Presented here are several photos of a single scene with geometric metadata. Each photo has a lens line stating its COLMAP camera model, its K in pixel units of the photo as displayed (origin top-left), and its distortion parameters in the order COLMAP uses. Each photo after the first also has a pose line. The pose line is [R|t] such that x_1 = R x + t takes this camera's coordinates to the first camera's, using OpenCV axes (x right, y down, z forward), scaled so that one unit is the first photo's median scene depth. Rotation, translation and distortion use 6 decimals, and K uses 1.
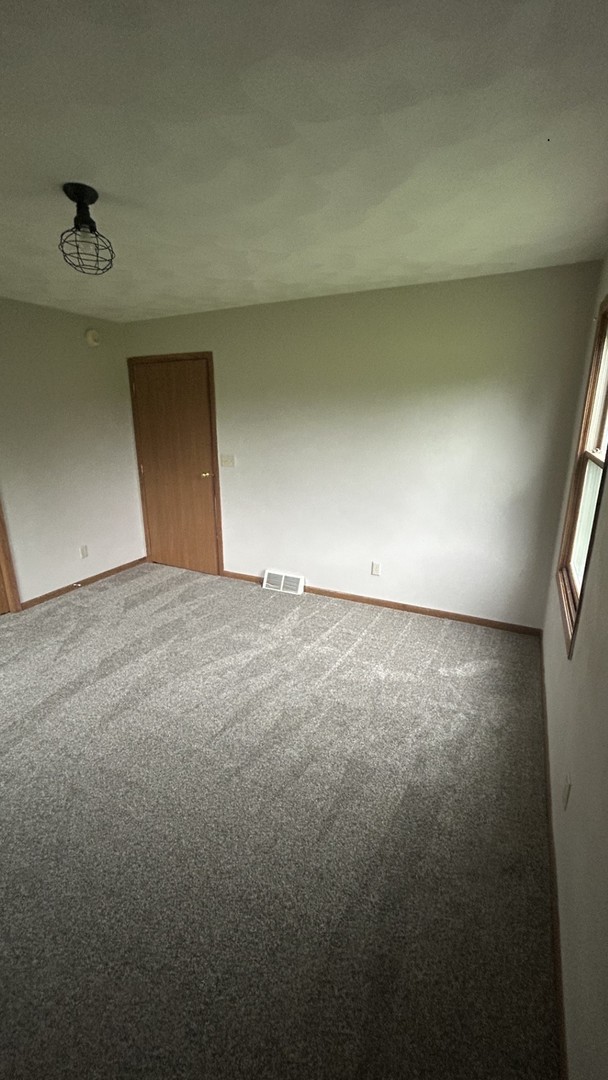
lens RADIAL K [[434.5, 0, 304.7], [0, 434.5, 539.3], [0, 0, 1]] dist [-0.001664, 0.000245]
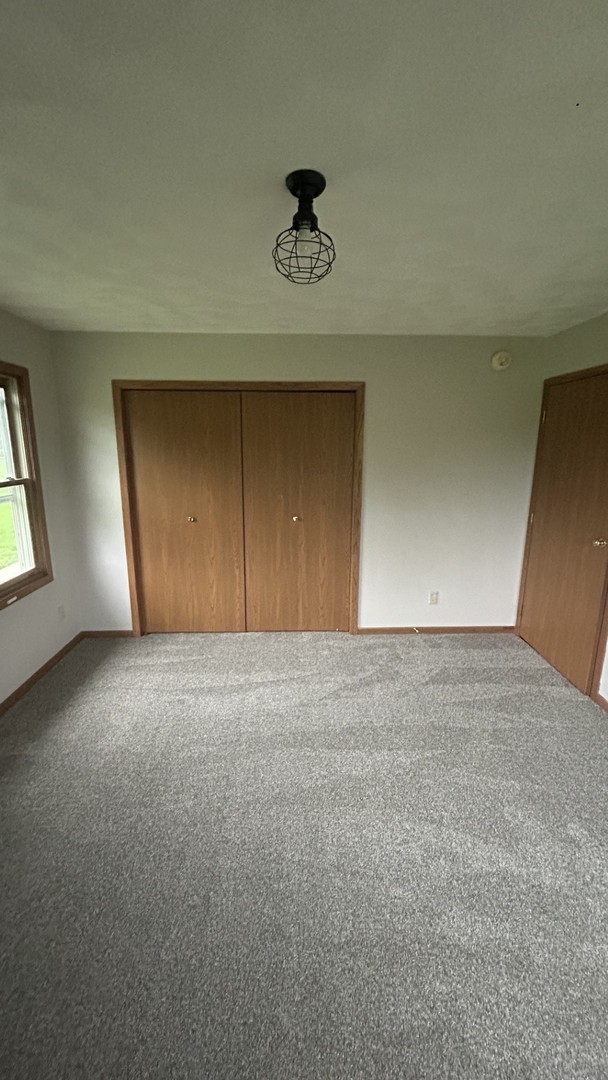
lens RADIAL K [[434.5, 0, 304.6], [0, 434.5, 539.5], [0, 0, 1]] dist [-0.001664, 0.000245]
pose [[0.475251, 0.194969, -0.857976, 0.132274], [-0.251464, 0.964563, 0.079899, -0.105560], [0.843150, 0.177779, 0.507438, 0.327385]]
